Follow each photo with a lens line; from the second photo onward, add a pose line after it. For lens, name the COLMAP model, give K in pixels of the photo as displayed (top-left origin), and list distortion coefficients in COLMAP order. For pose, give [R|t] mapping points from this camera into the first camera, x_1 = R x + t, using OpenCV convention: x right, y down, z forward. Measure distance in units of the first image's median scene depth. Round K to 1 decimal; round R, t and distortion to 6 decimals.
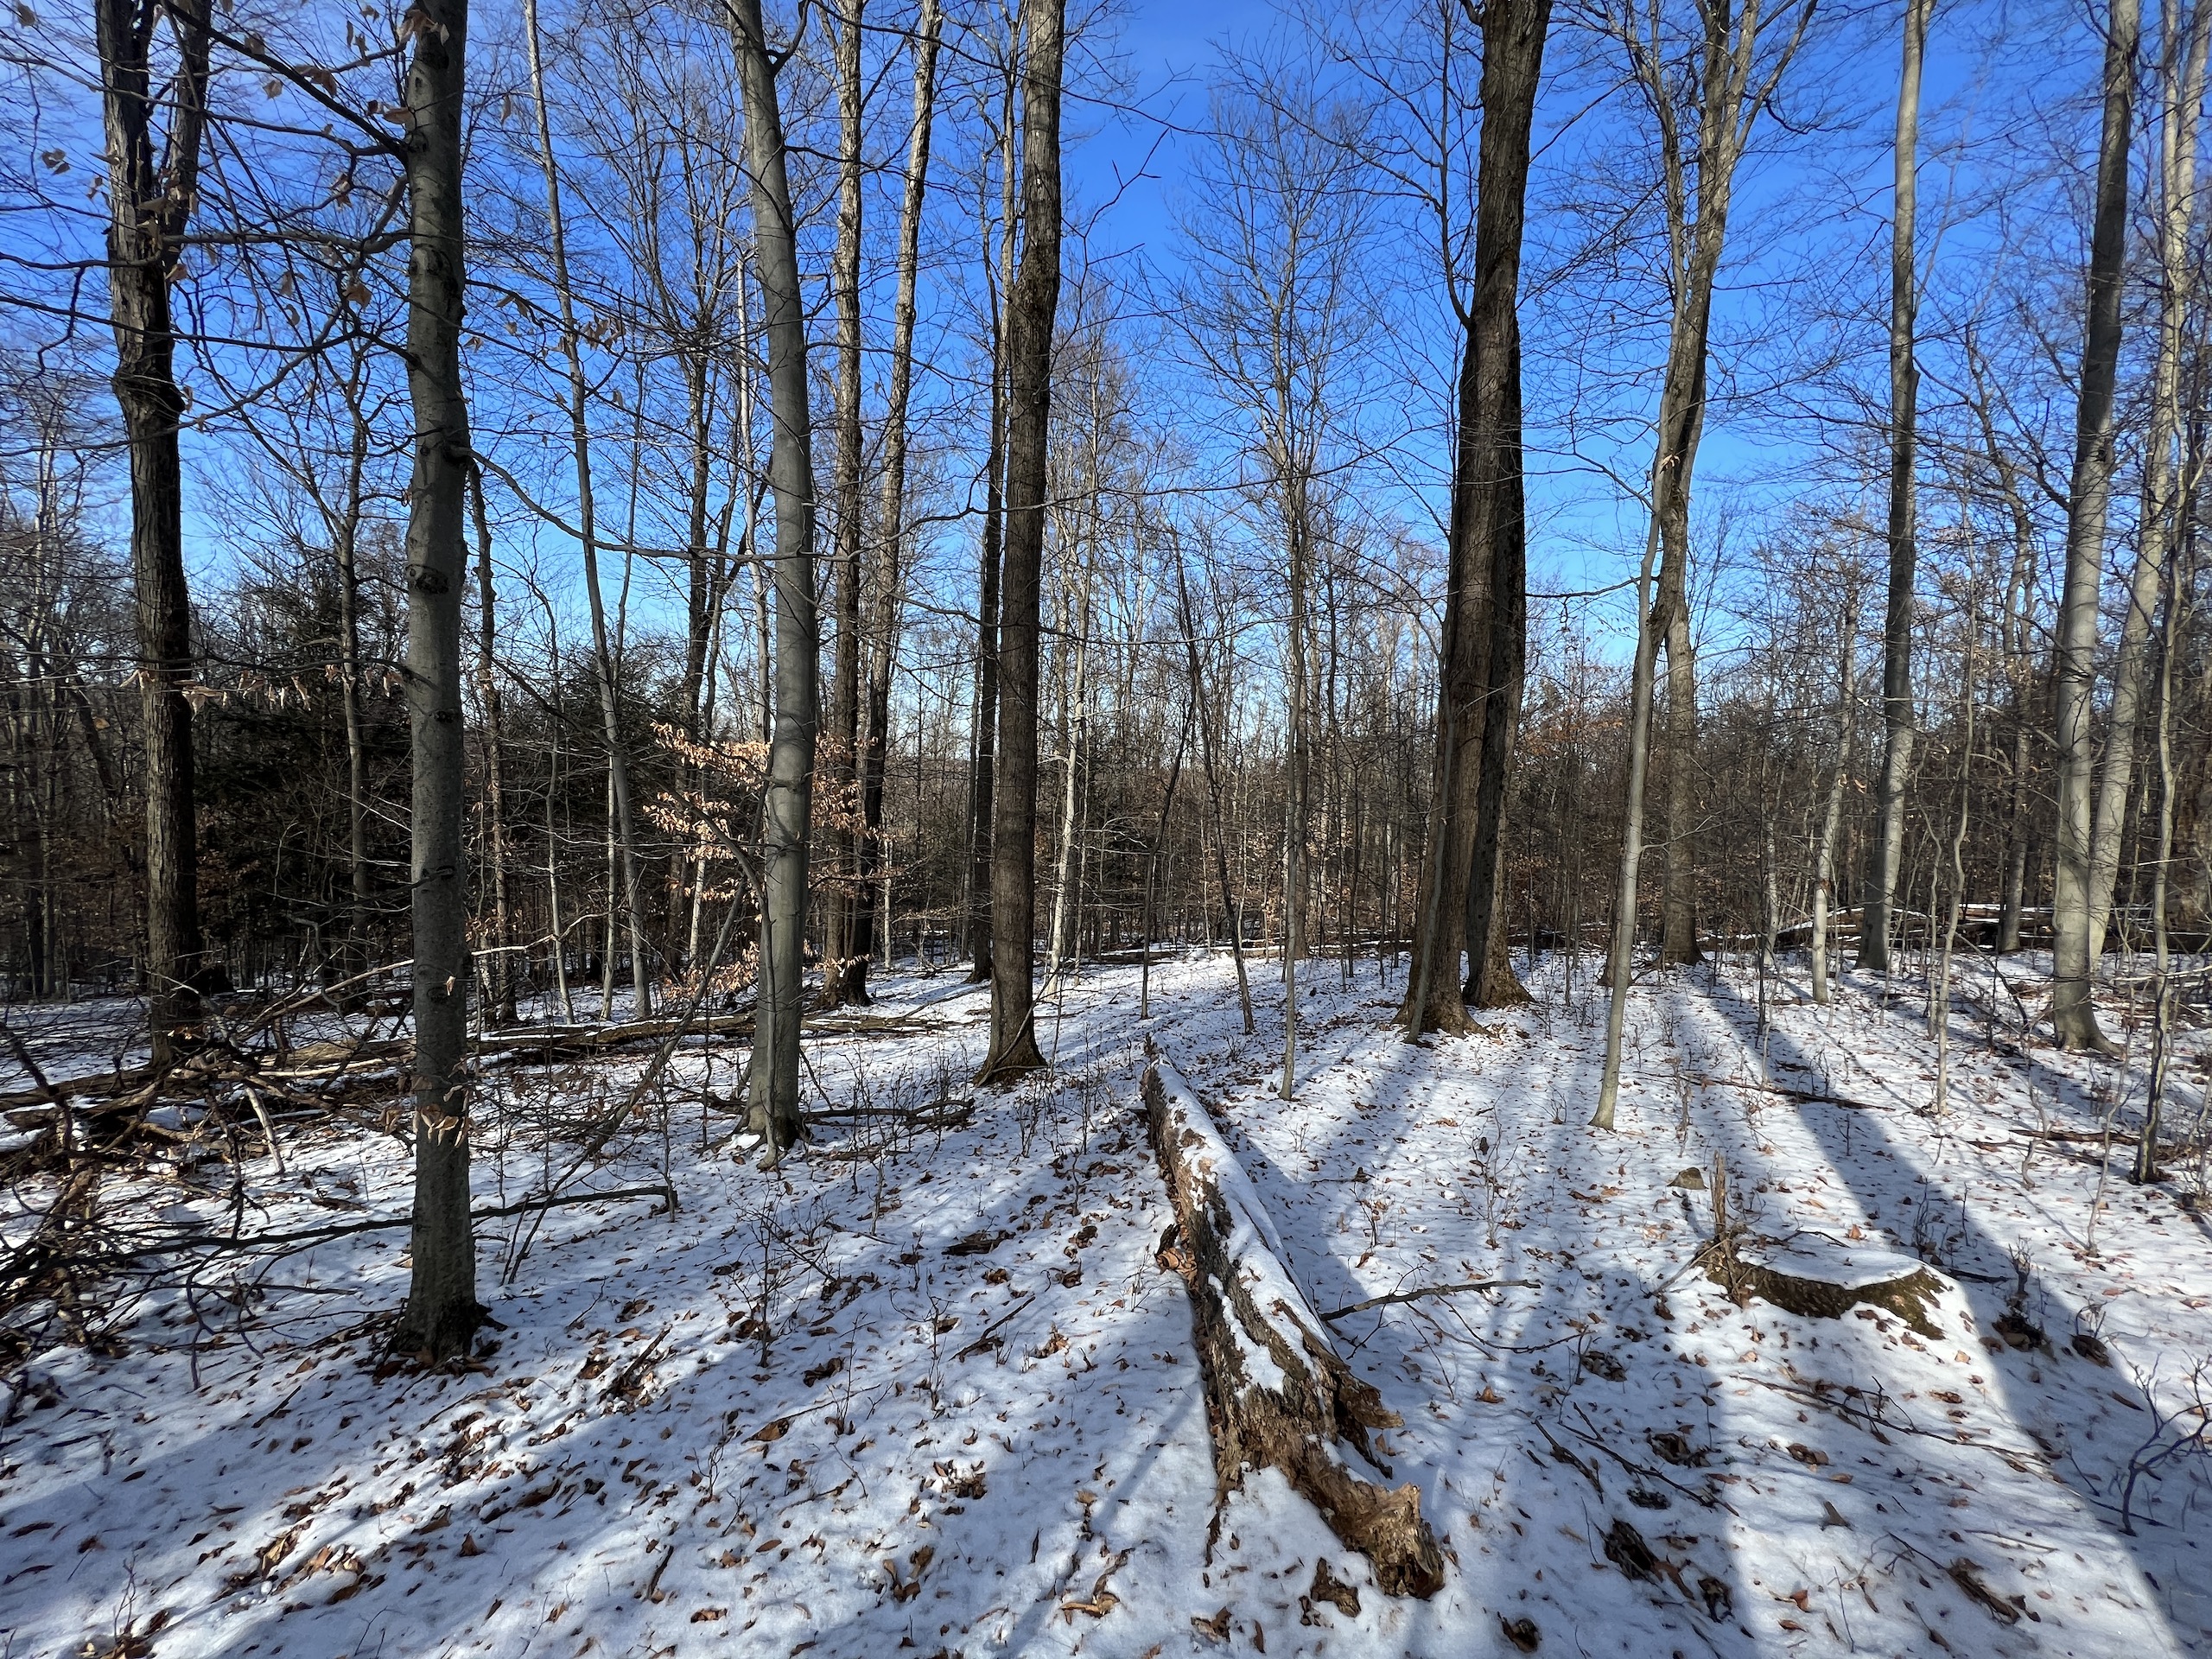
lens RADIAL K [[884.0, 0, 1111.2], [0, 884.0, 828.5], [0, 0, 1]] dist [0.001364, -0.000605]
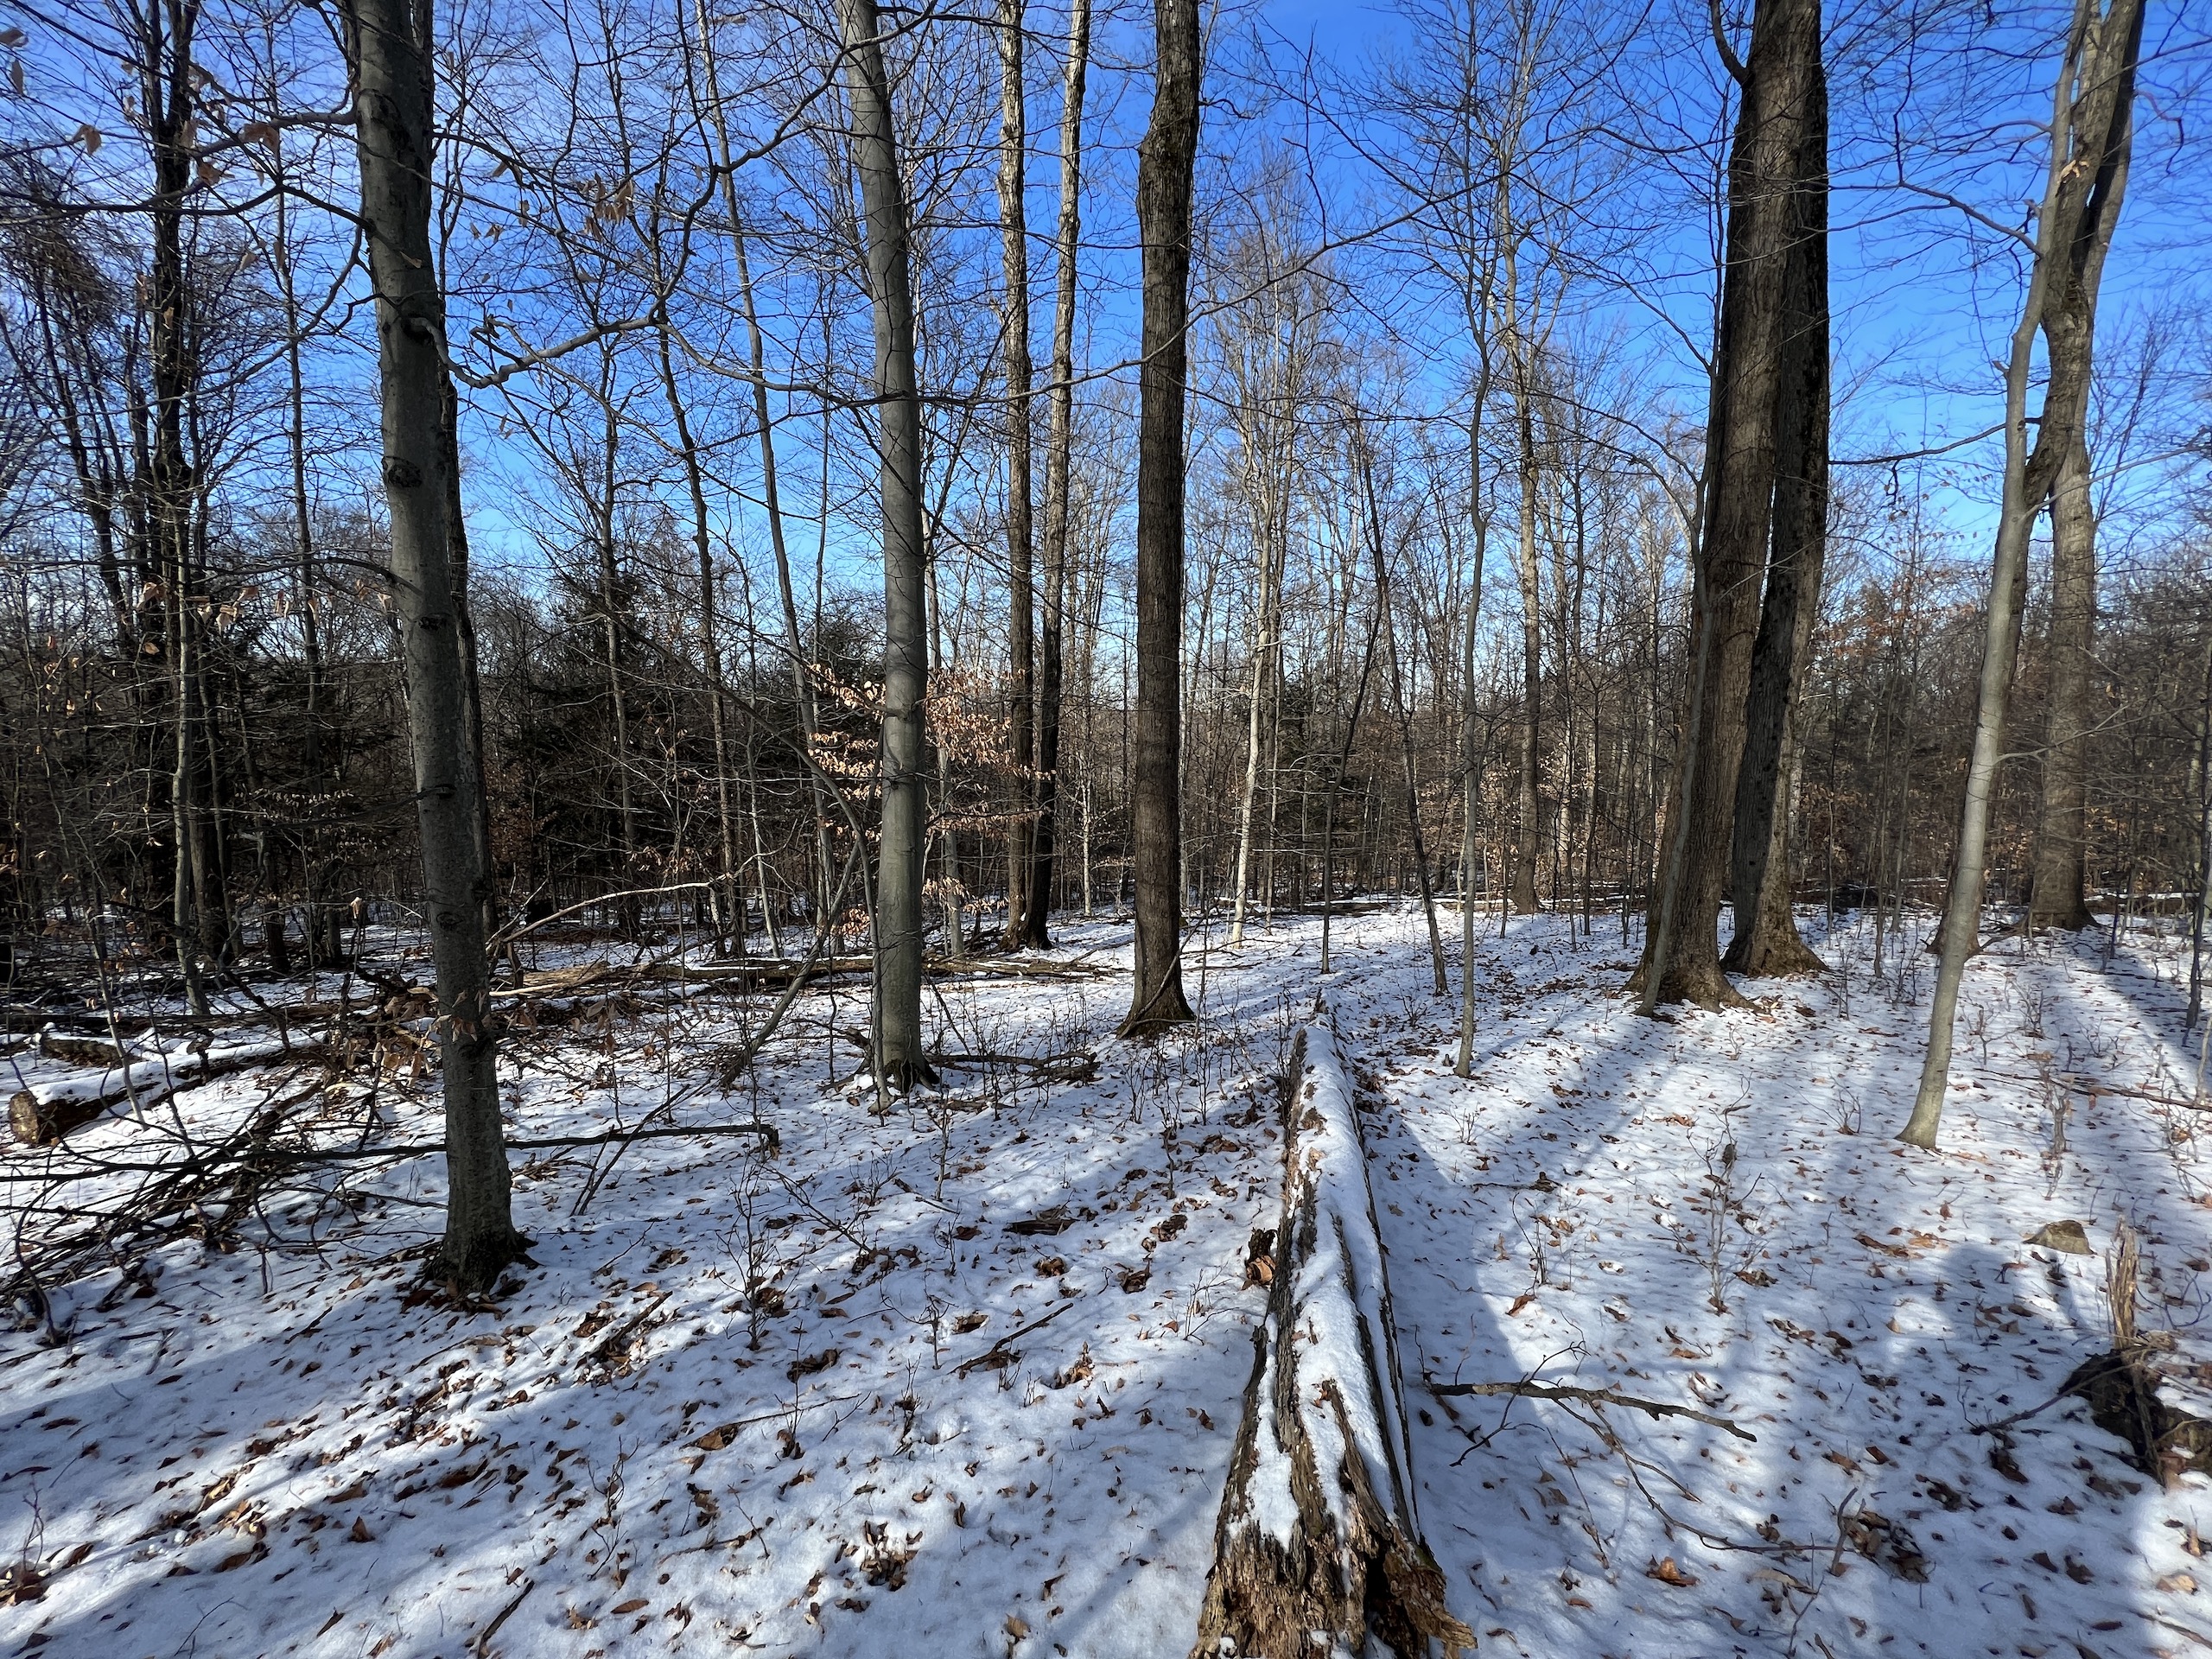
lens RADIAL K [[884.0, 0, 1108.1], [0, 884.0, 827.3], [0, 0, 1]] dist [0.001364, -0.000605]
pose [[0.968712, -0.003219, -0.248167, 0.114536], [0.016668, 0.998502, 0.052108, 0.034844], [0.247627, -0.054614, 0.967315, 0.181312]]
